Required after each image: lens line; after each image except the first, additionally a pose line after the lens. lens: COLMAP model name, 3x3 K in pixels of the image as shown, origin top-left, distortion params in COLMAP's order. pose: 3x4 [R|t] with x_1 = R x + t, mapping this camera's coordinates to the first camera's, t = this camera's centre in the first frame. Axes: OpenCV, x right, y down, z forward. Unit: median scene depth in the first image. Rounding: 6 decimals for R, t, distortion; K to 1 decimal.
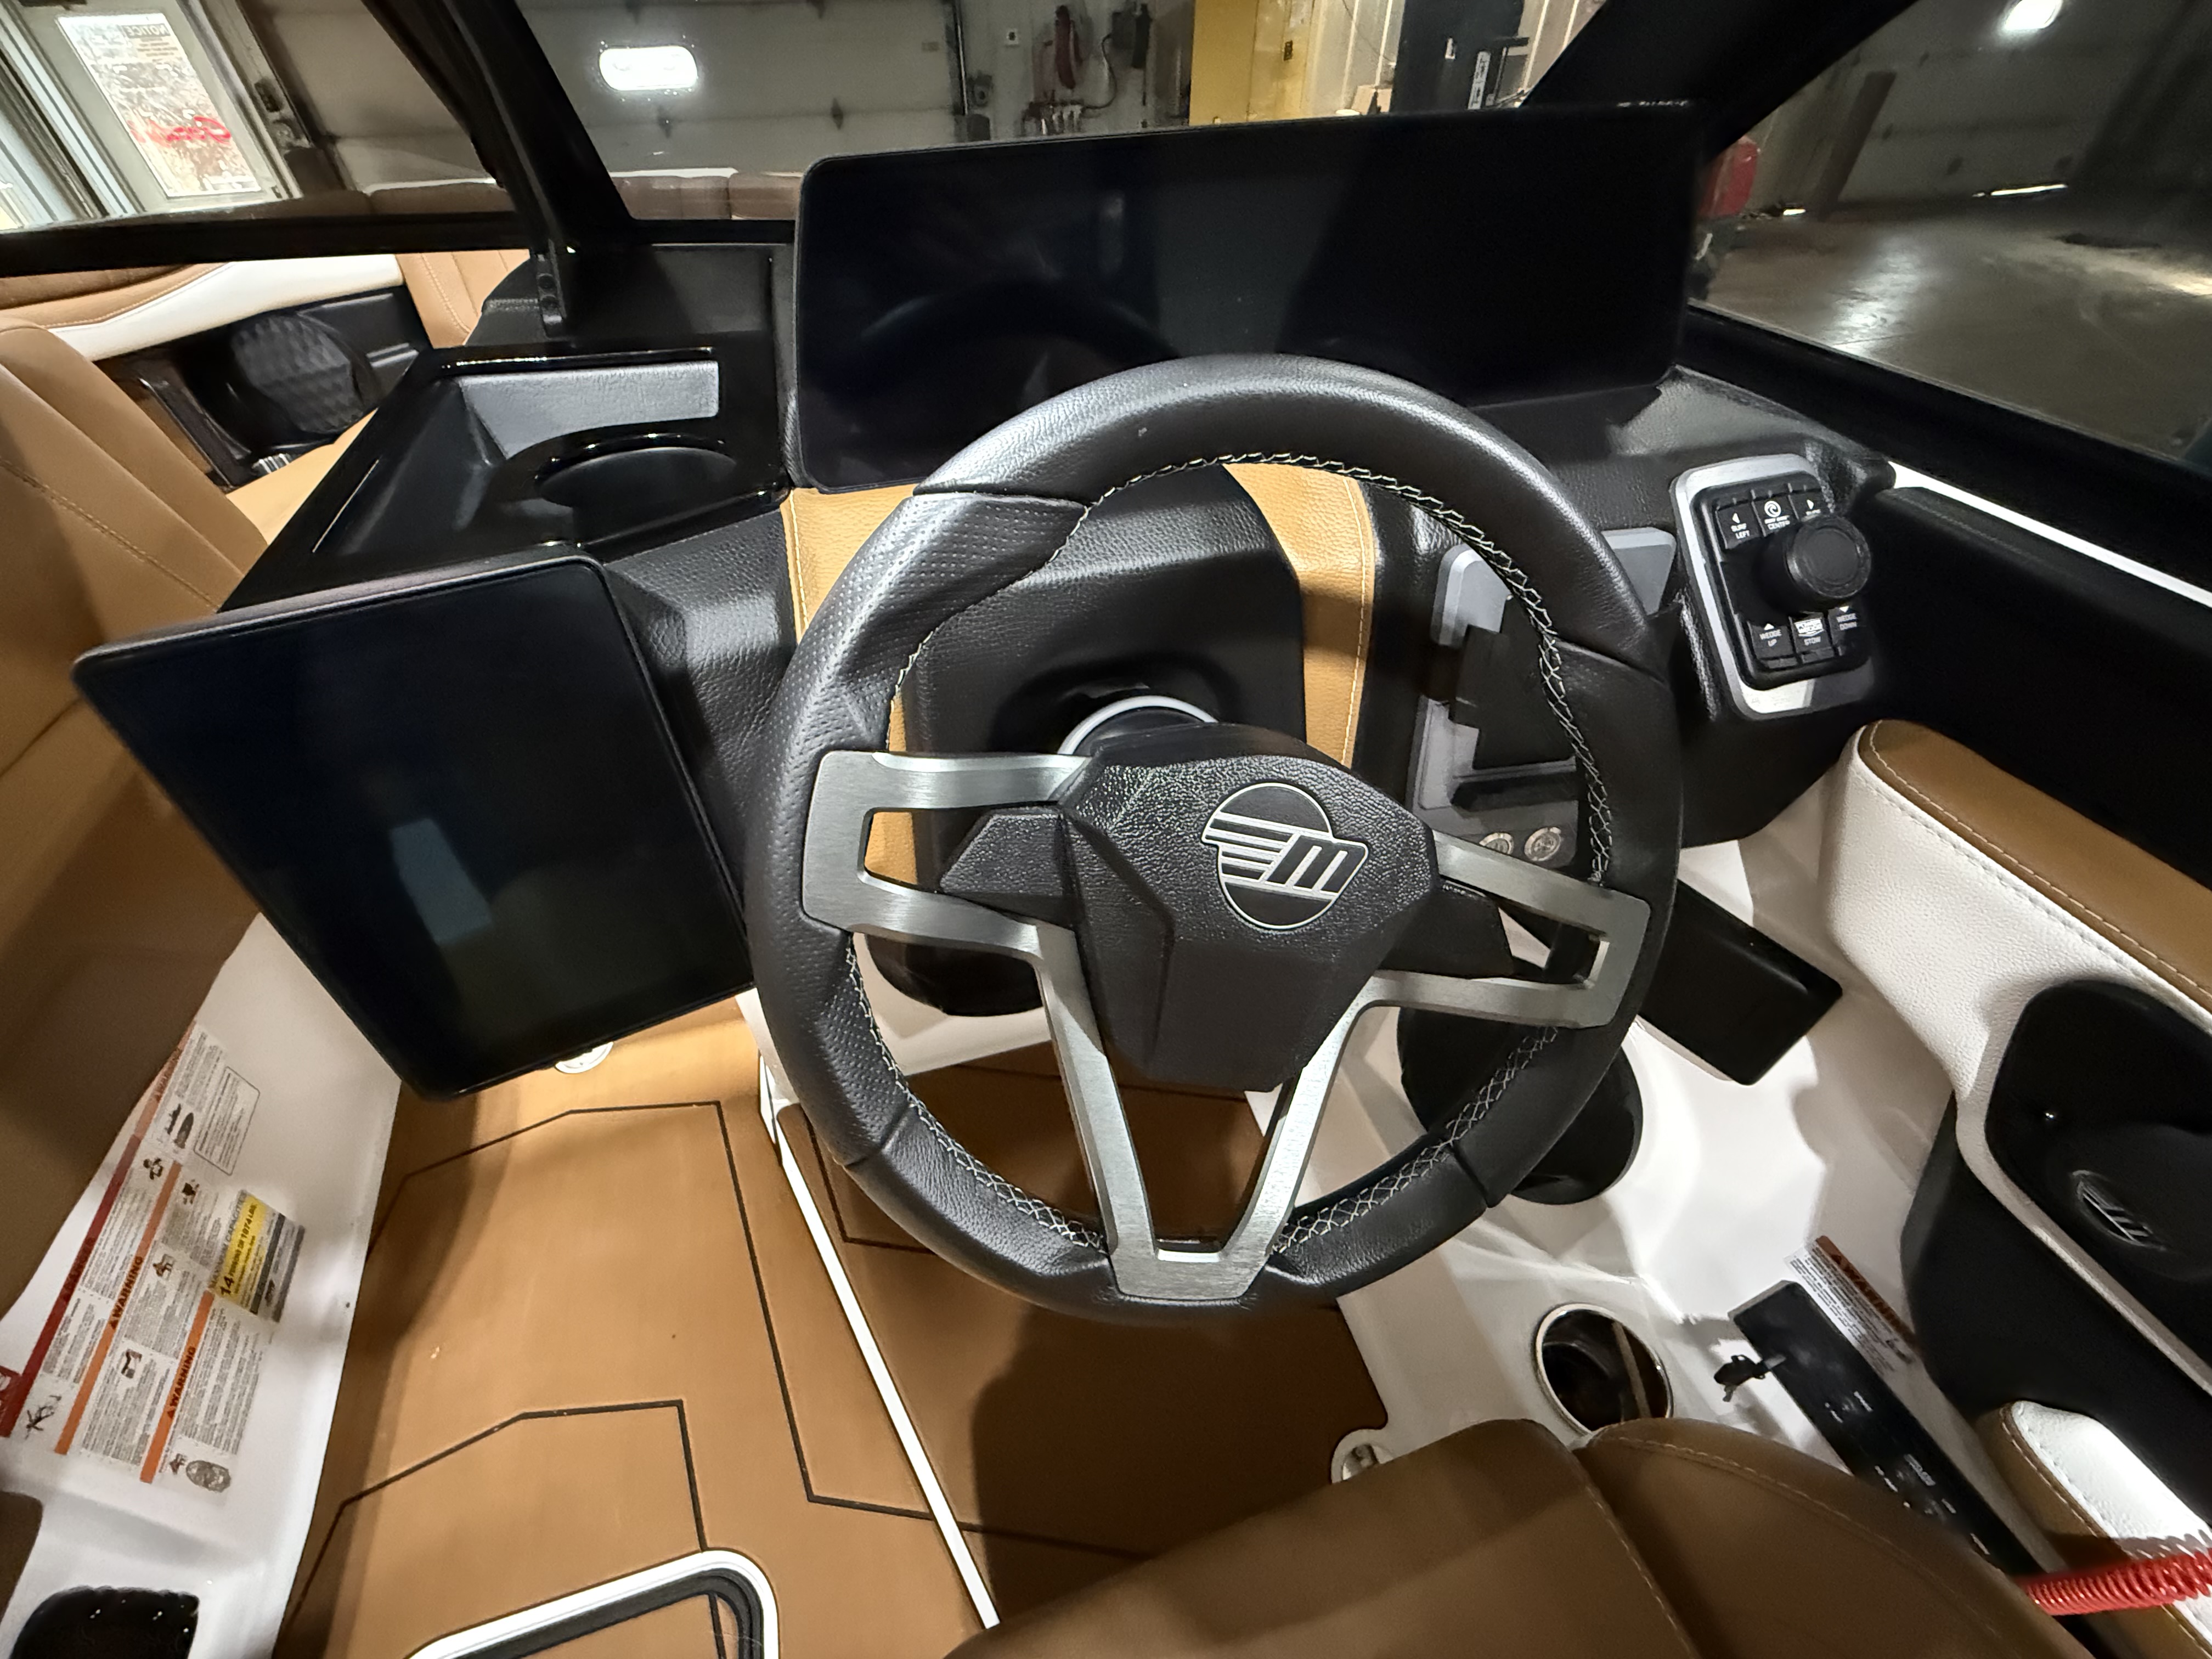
lens RADIAL K [[877.8, 0, 1100.2], [0, 877.8, 827.6], [0, 0, 1]] dist [-0.000020, 0.000063]
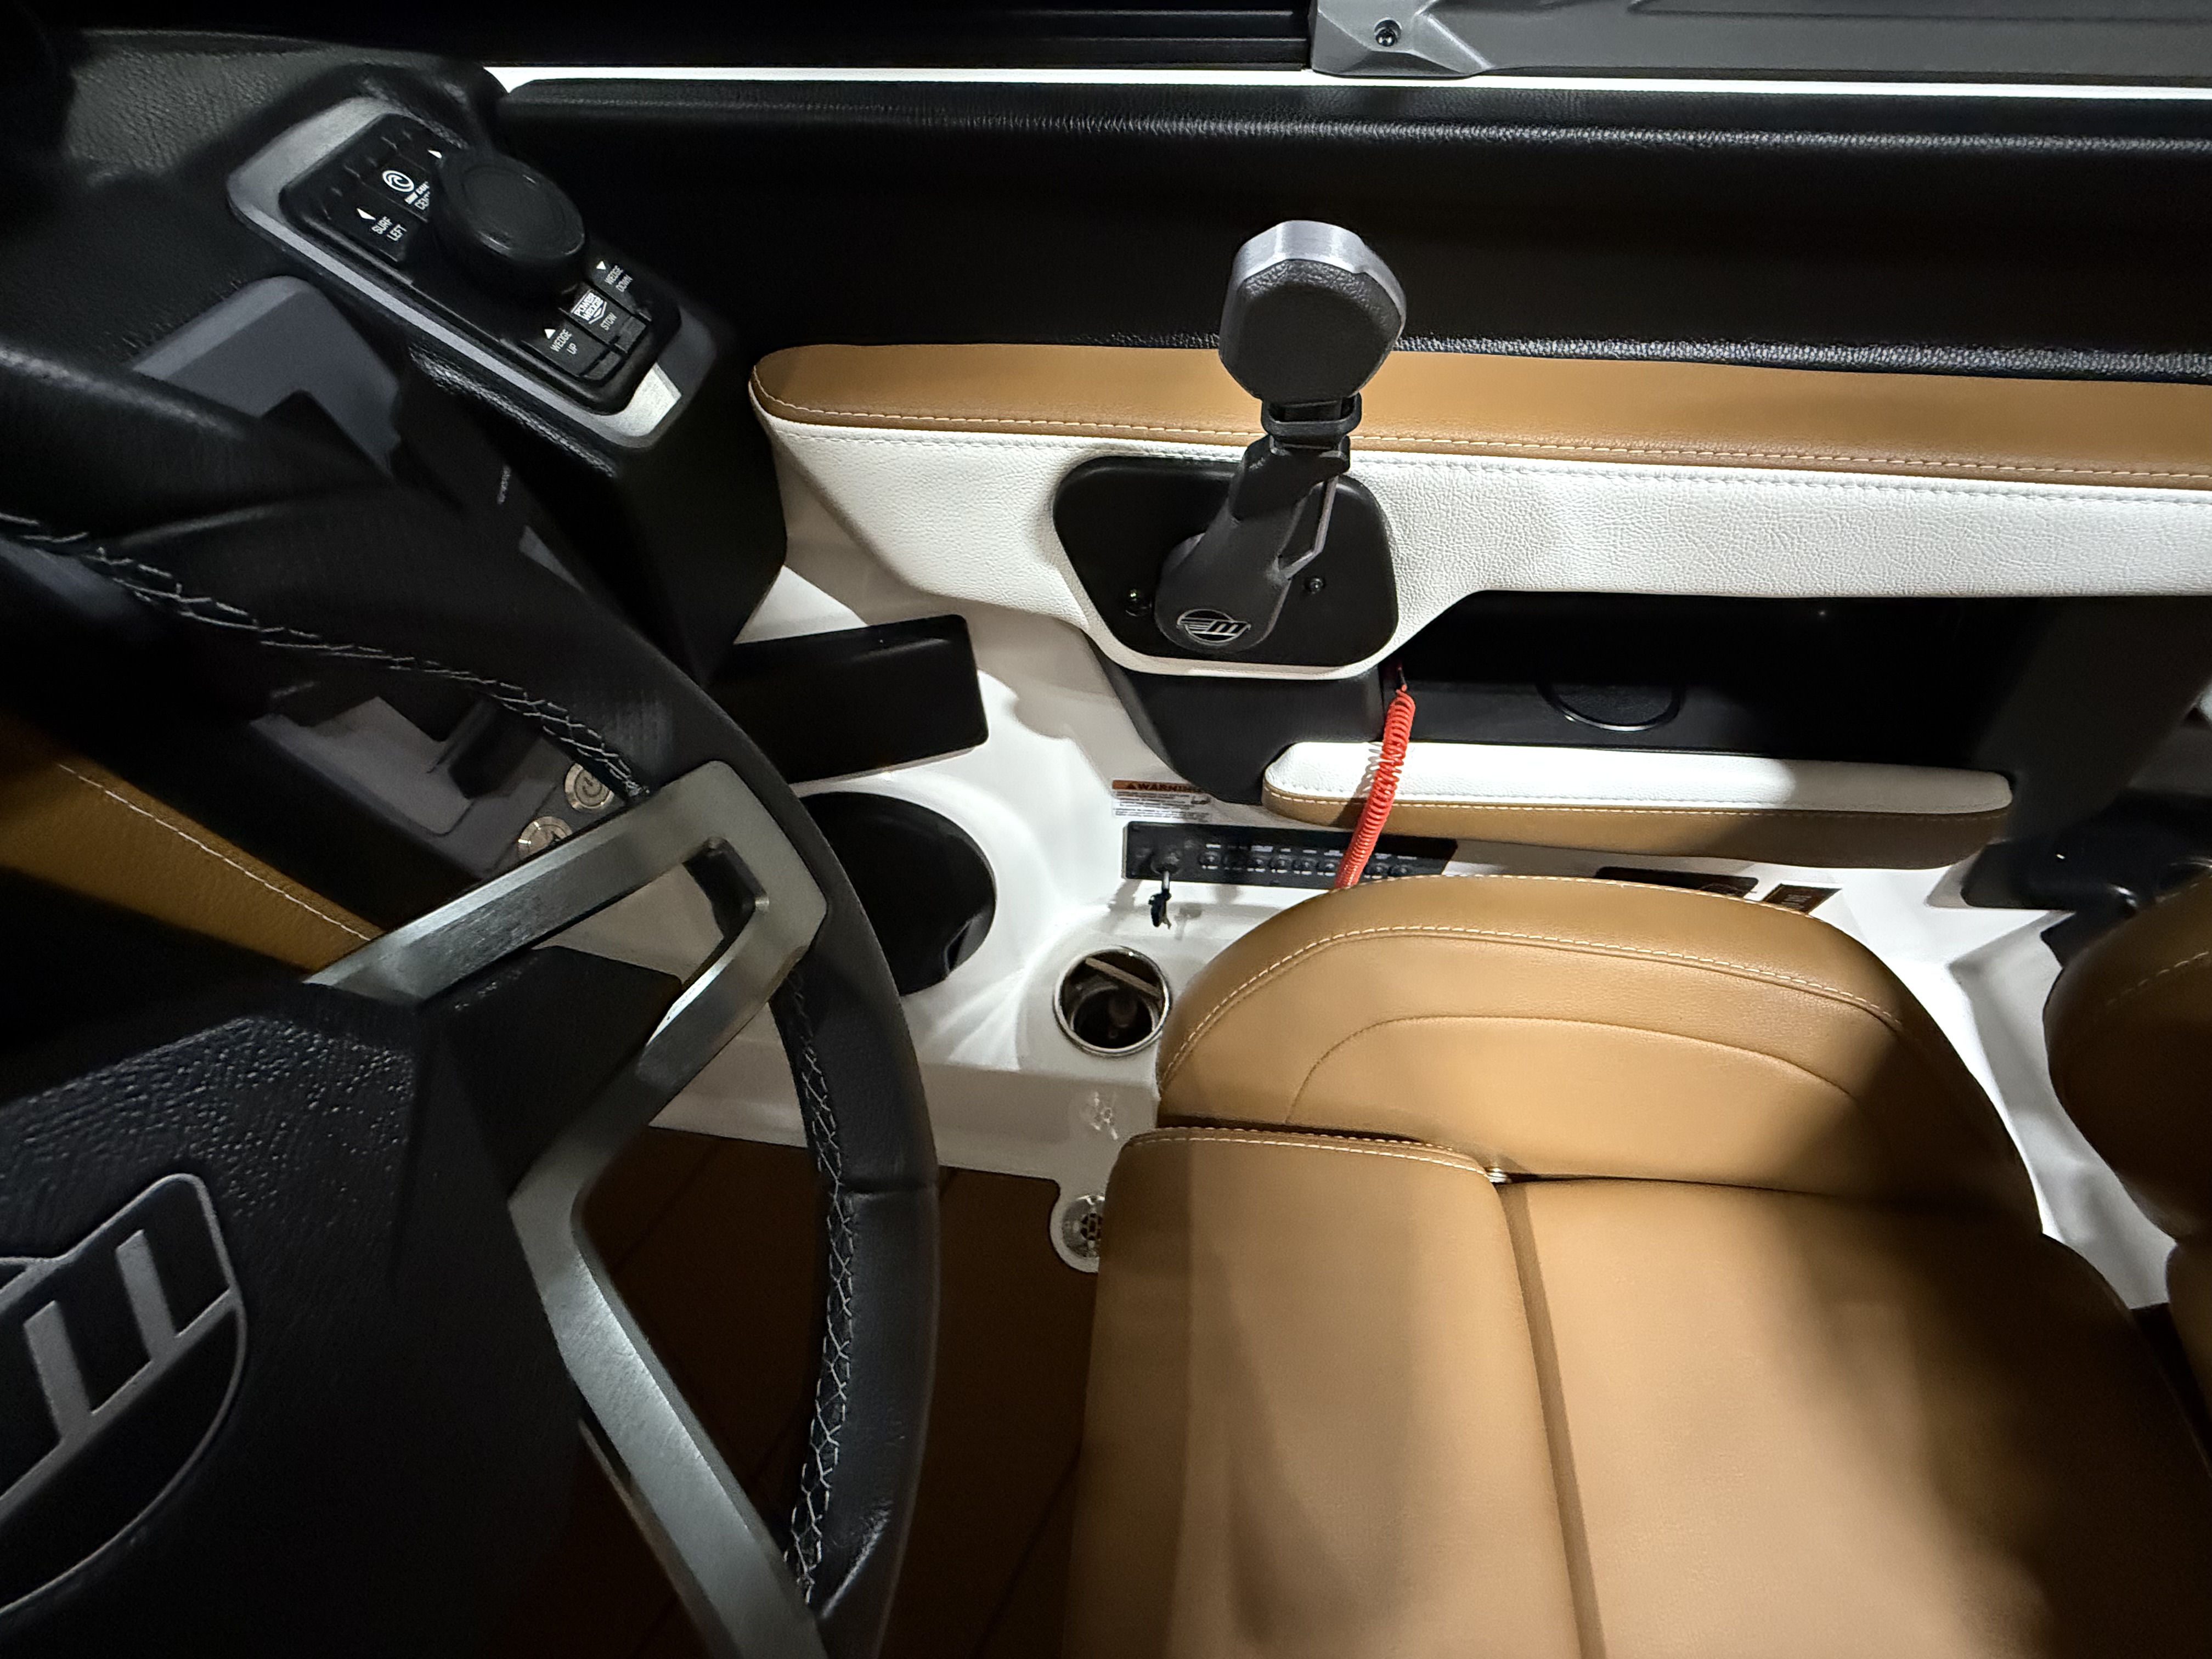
lens RADIAL K [[884.2, 0, 1101.0], [0, 884.2, 822.6], [0, 0, 1]] dist [0.001039, 0.000023]
pose [[0.397497, -0.758117, 0.516966, 0.232603], [0.656153, 0.628673, 0.417413, 0.018268], [-0.641451, 0.173288, 0.747337, 0.208551]]
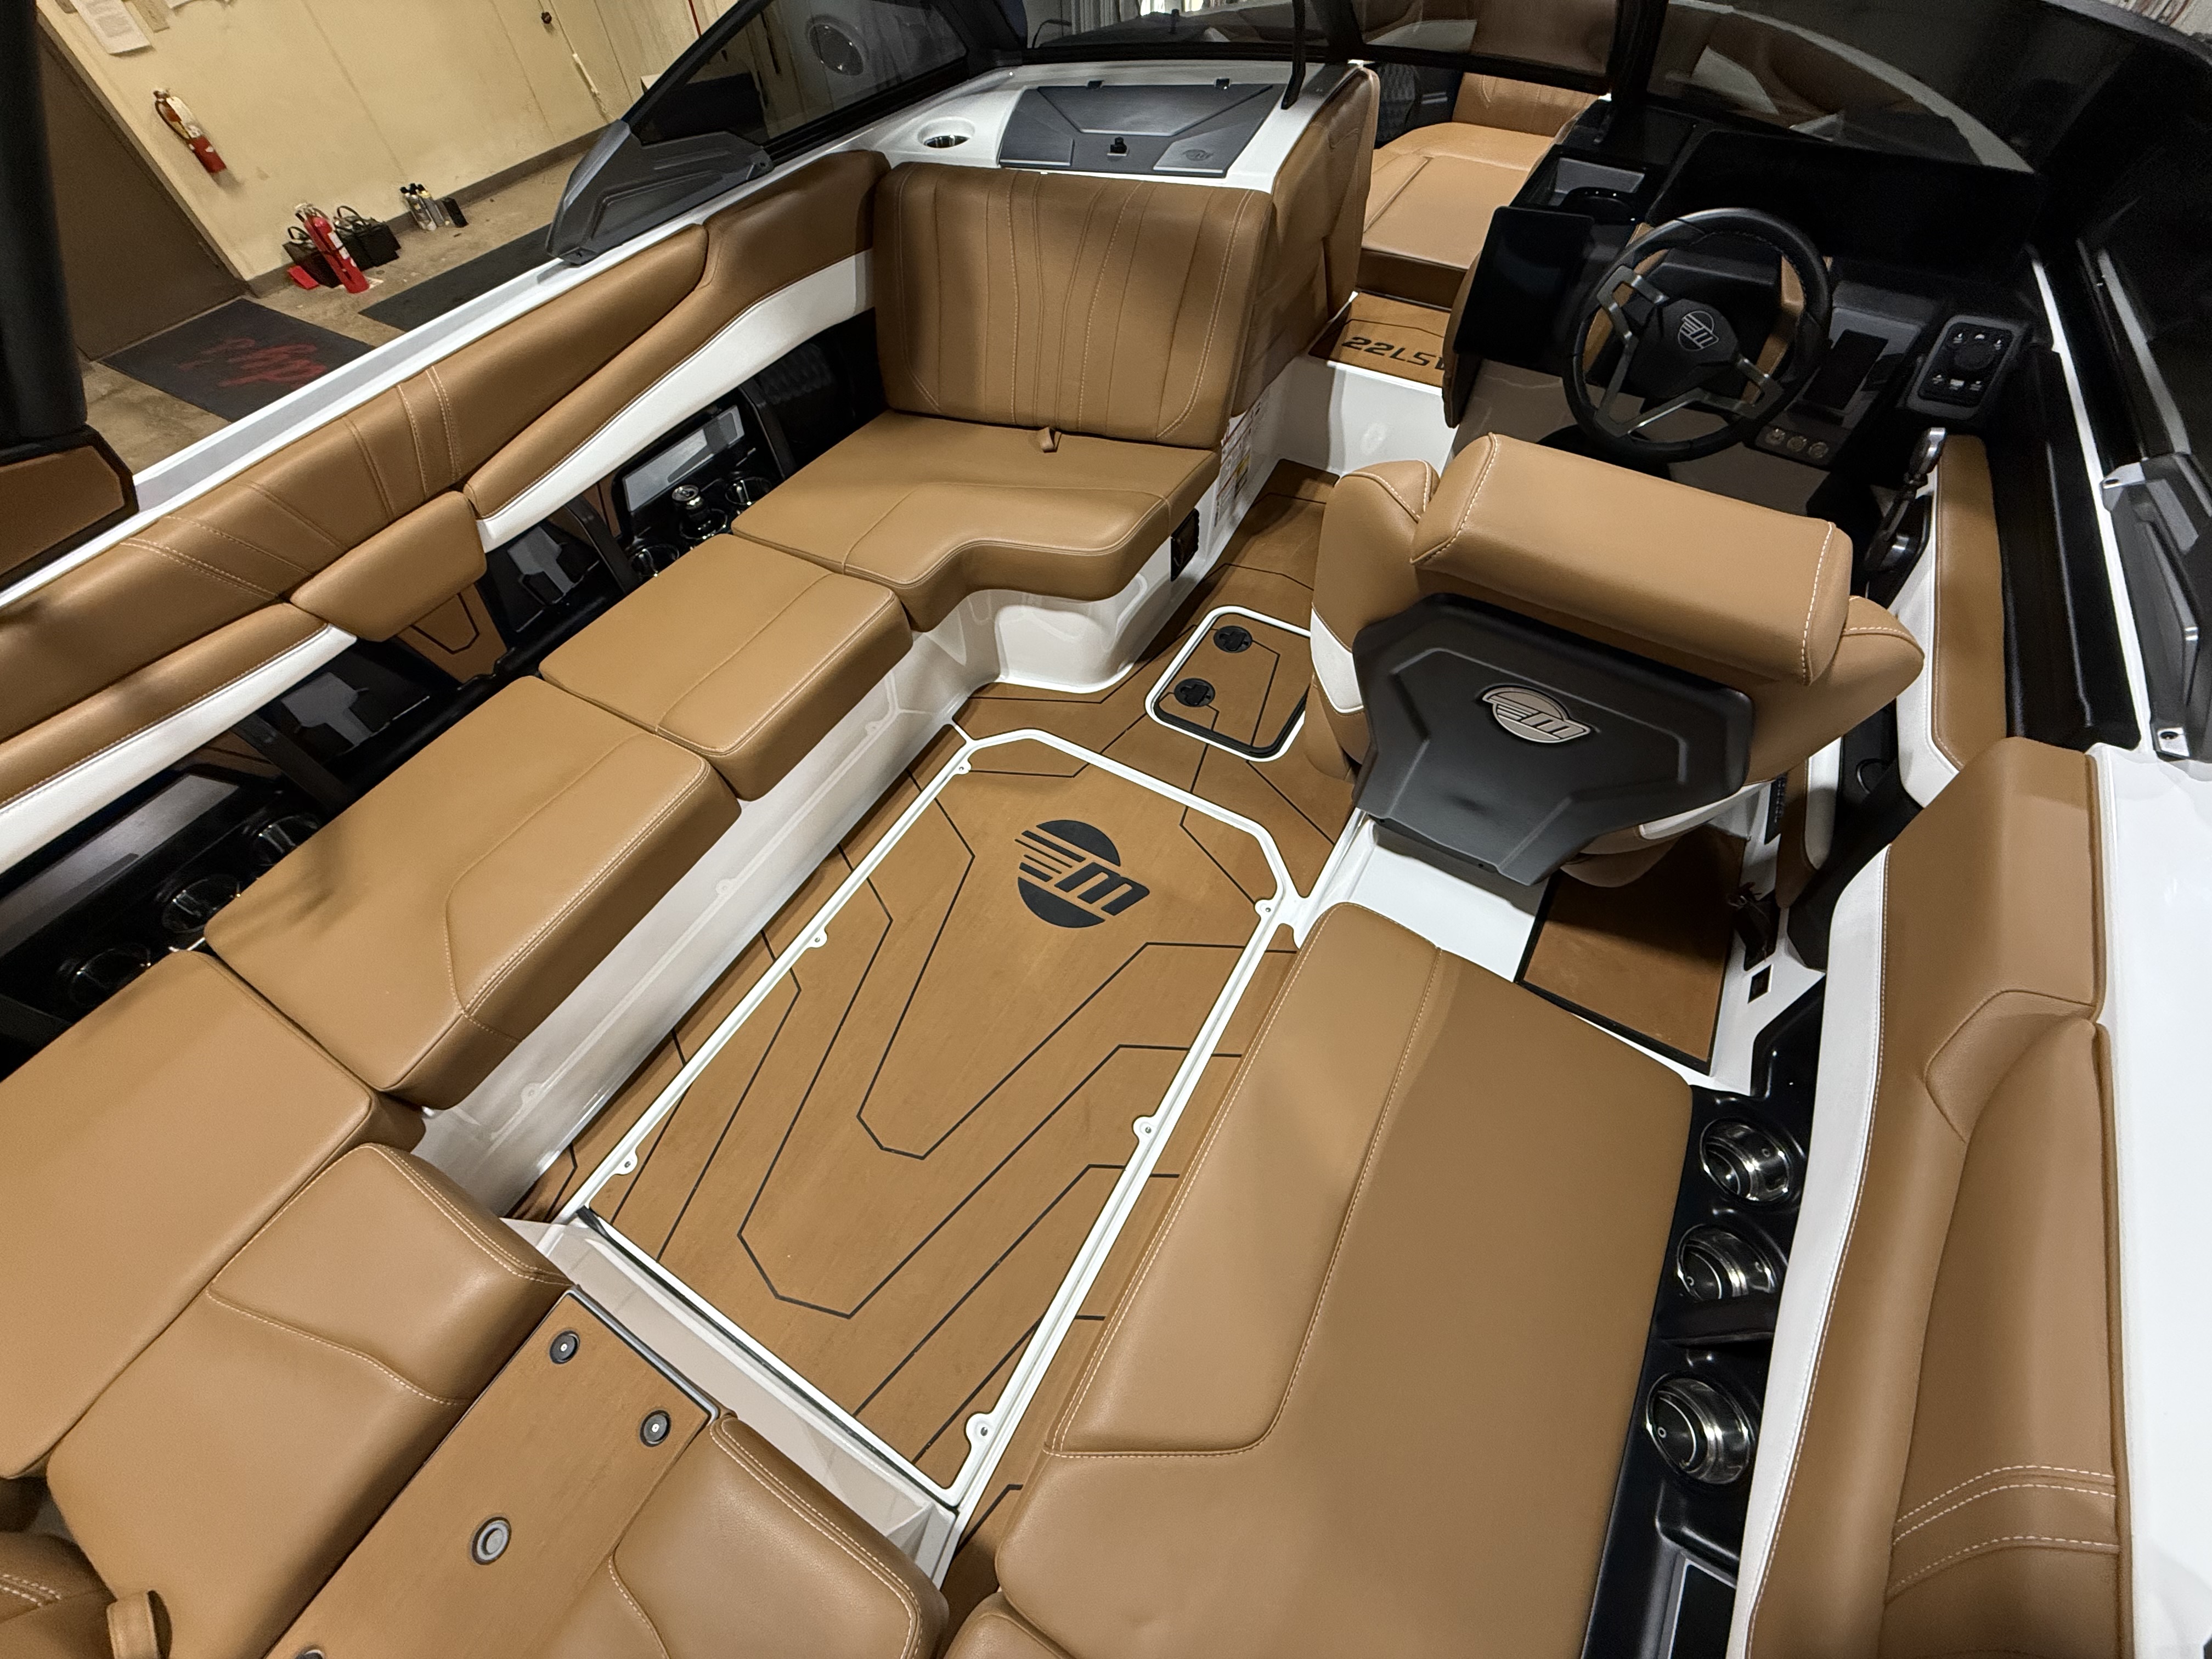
lens RADIAL K [[876.4, 0, 1100.9], [0, 876.4, 826.8], [0, 0, 1]] dist [-0.000013, -0.000429]
pose [[0.688385, 0.586574, -0.426682, 0.863532], [-0.496309, 0.809888, 0.312663, 1.259663], [0.528965, -0.003466, 0.848637, -2.528949]]
